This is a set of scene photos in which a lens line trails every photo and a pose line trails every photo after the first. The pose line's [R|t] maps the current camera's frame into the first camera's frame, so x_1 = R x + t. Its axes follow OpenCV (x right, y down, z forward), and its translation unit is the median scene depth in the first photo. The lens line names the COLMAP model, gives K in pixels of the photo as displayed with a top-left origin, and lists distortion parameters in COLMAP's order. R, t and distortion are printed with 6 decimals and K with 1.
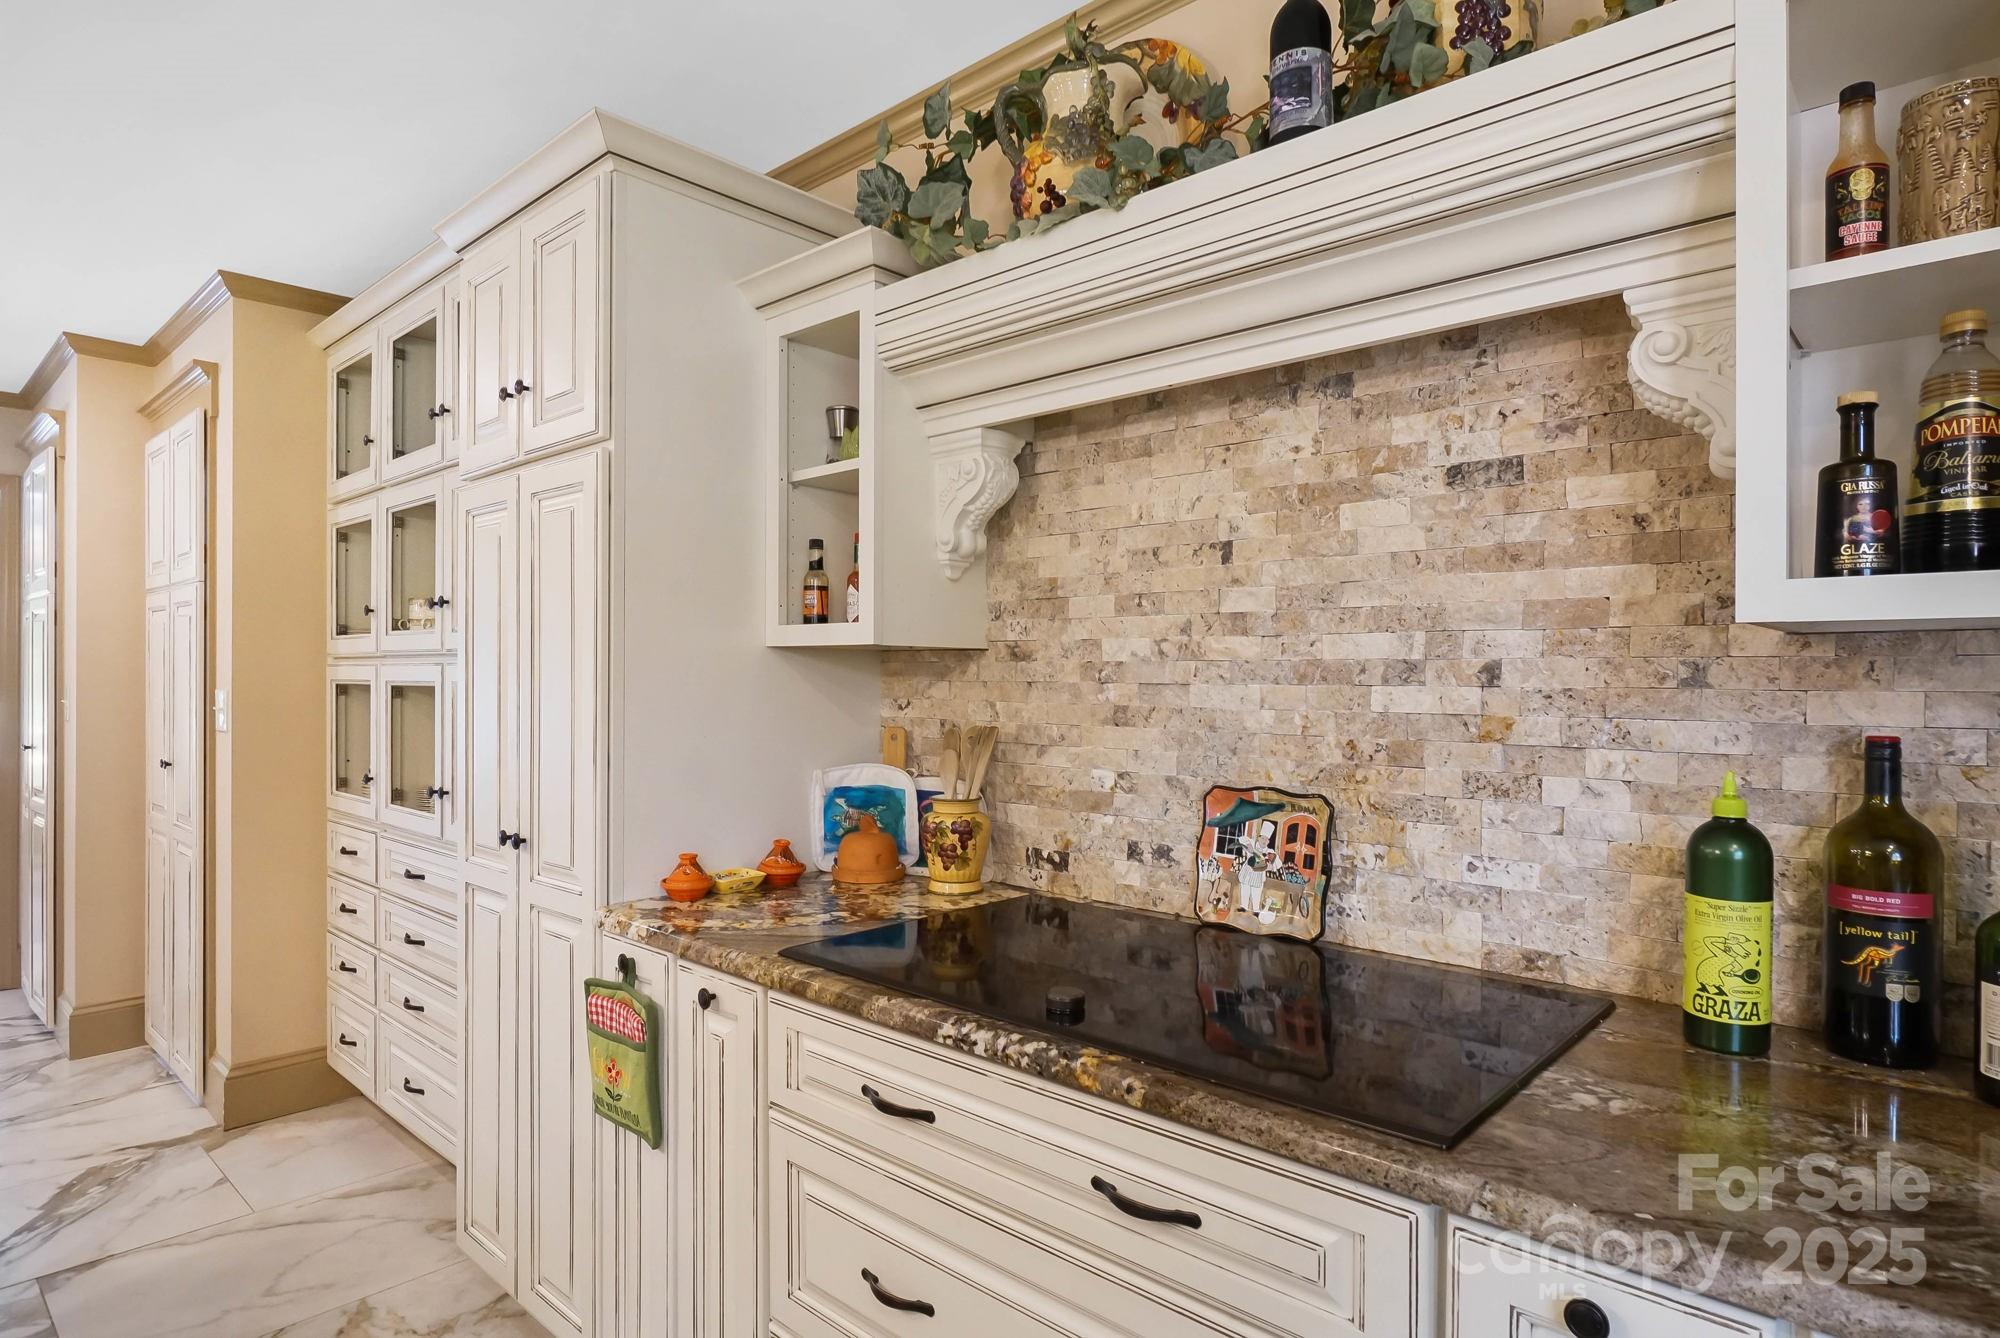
lens RADIAL K [[1080.6, 0, 964.3], [0, 1080.6, 695.3], [0, 0, 1]] dist [-0.002107, -0.000215]
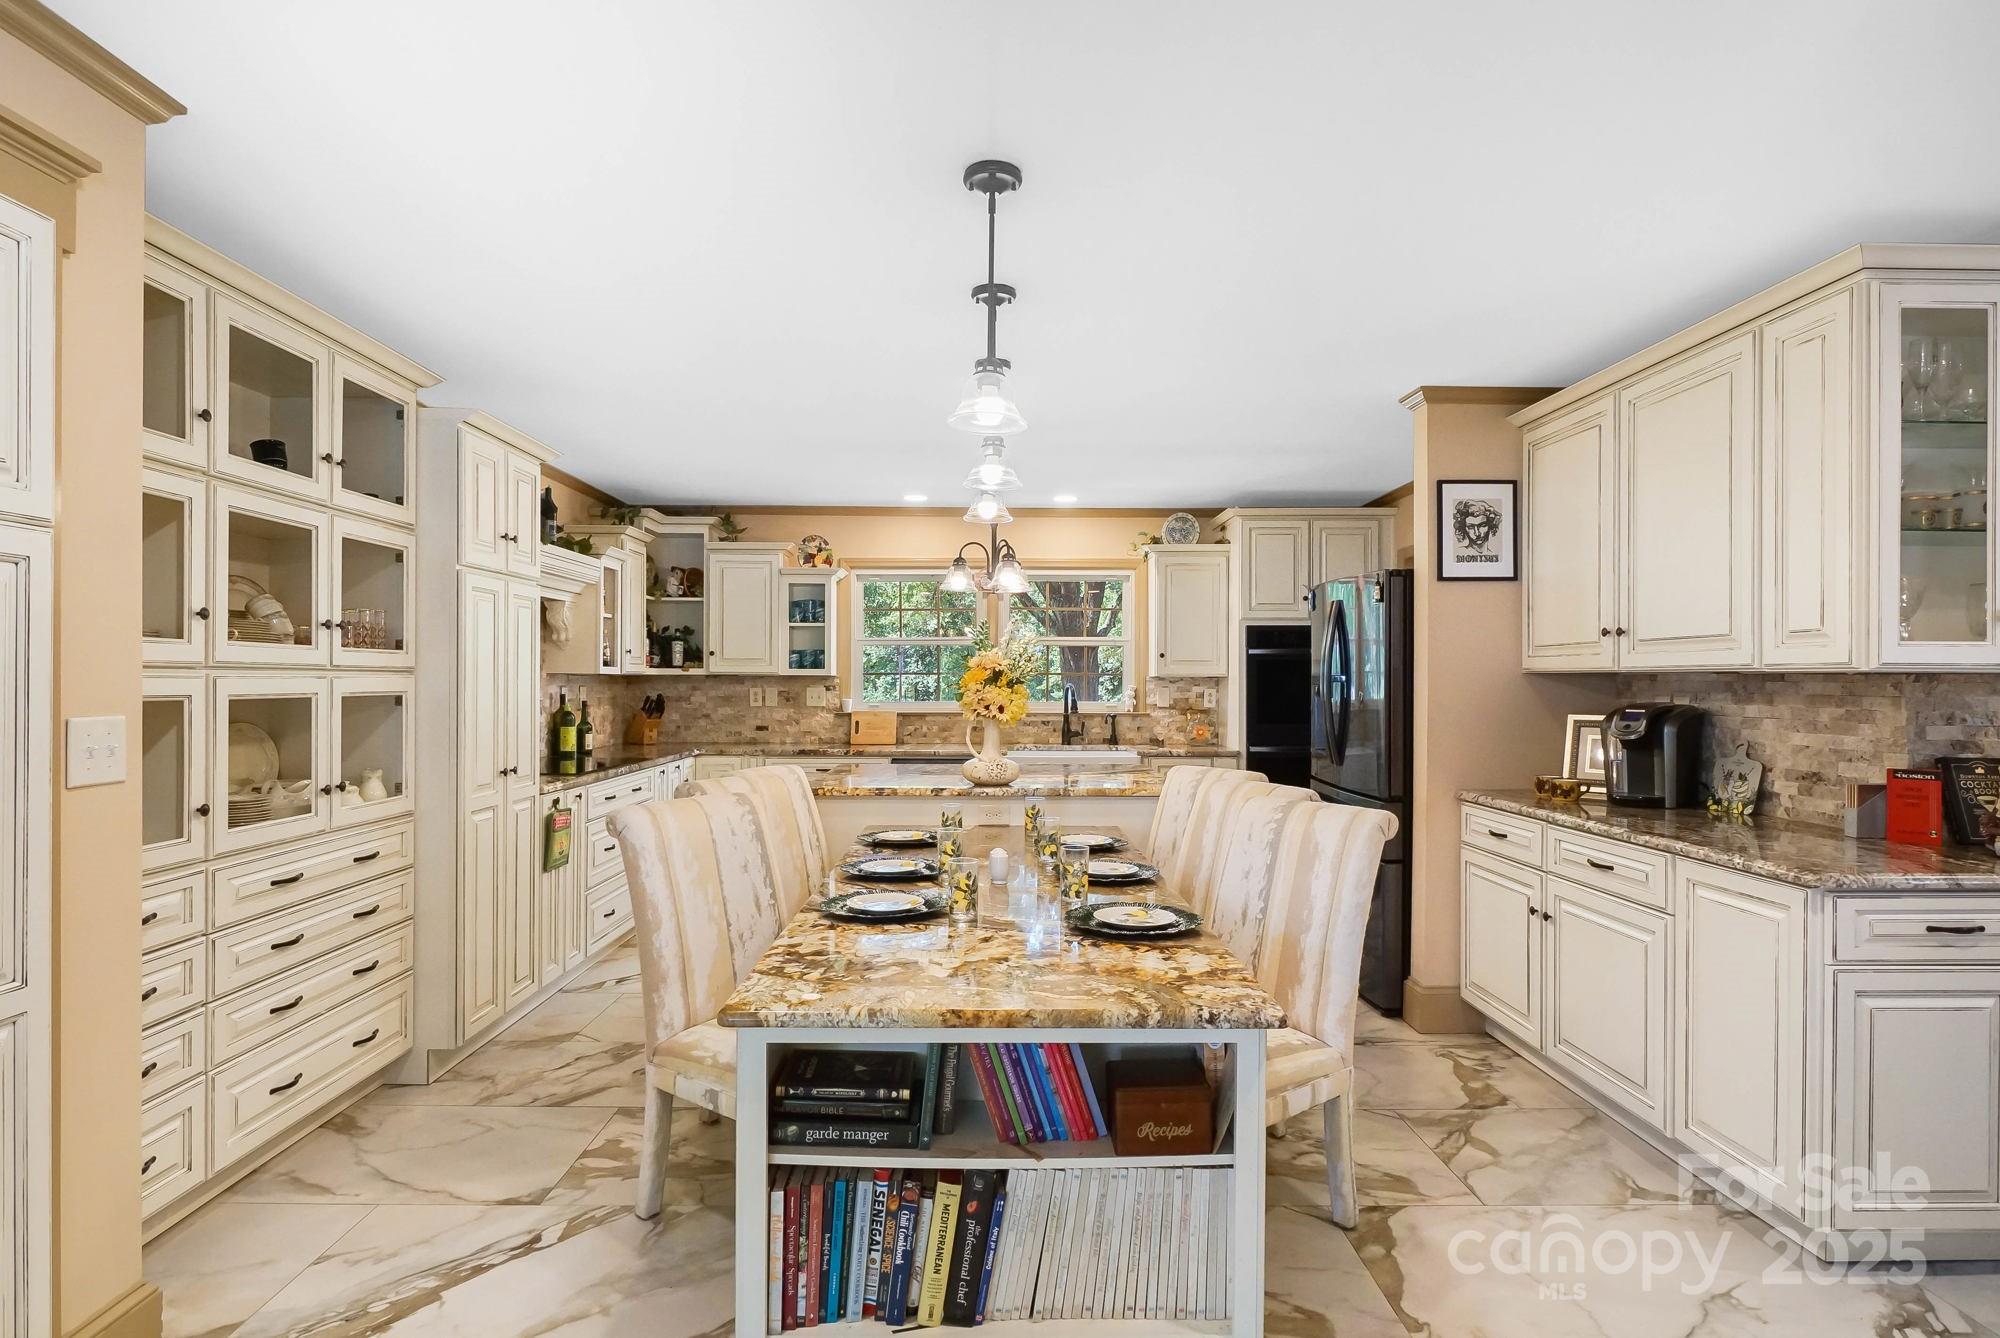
lens RADIAL K [[1029.4, 0, 1000.0], [0, 1029.4, 669.0], [0, 0, 1]] dist [-0.000823, -0.000134]
pose [[-0.692795, -0.004414, 0.721121, -3.050900], [-0.004869, 0.999987, 0.001444, -0.073432], [-0.721118, -0.002511, -0.692807, 2.144329]]
